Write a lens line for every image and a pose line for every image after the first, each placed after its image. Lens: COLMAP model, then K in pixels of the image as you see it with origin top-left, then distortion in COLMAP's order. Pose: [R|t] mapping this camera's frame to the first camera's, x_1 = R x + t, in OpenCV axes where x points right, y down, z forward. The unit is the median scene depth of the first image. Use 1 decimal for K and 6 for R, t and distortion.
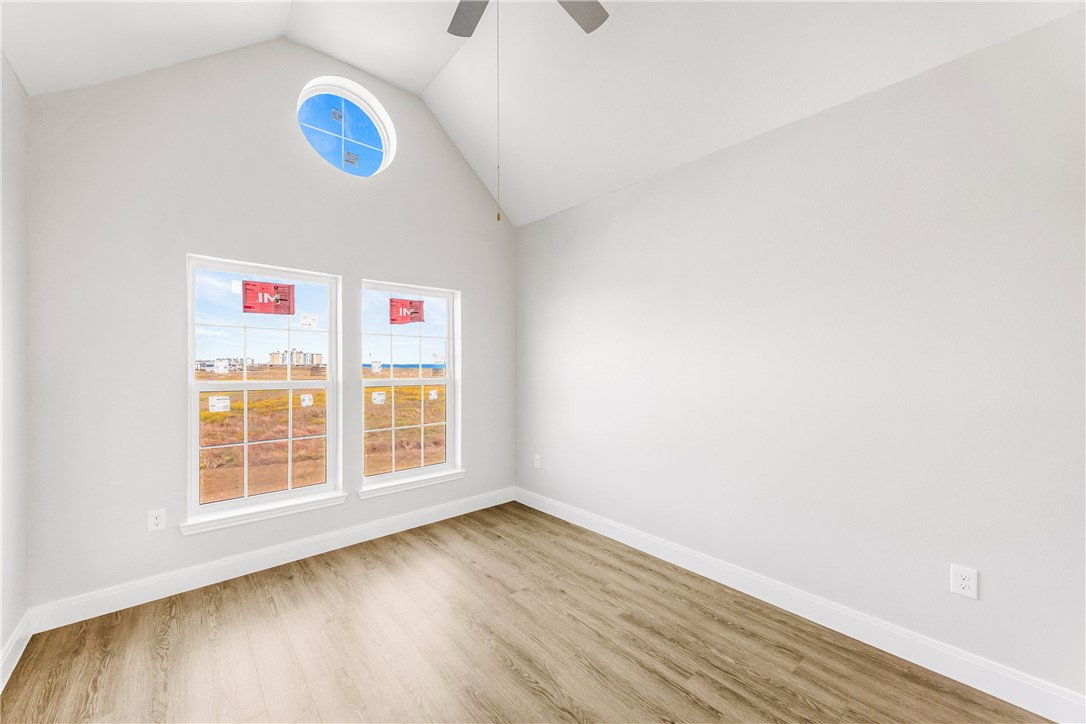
lens RADIAL K [[371.3, 0, 514.8], [0, 371.3, 368.5], [0, 0, 1]] dist [-0.000043, 0.000037]
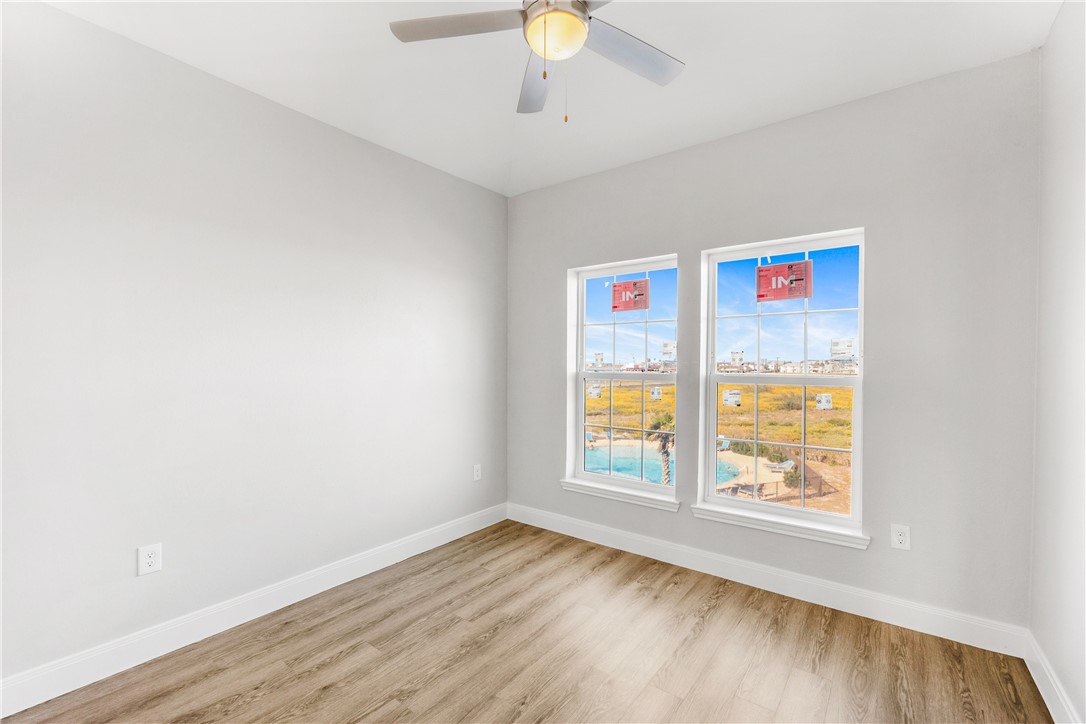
lens RADIAL K [[452.2, 0, 543.0], [0, 452.2, 362.0], [0, 0, 1]] dist [-0.000717, -0.000082]
pose [[0.260338, 0.002054, -0.965515, 0.561812], [-0.002668, 0.999995, 0.001408, -0.003125], [0.965514, 0.002209, 0.260342, 0.477215]]
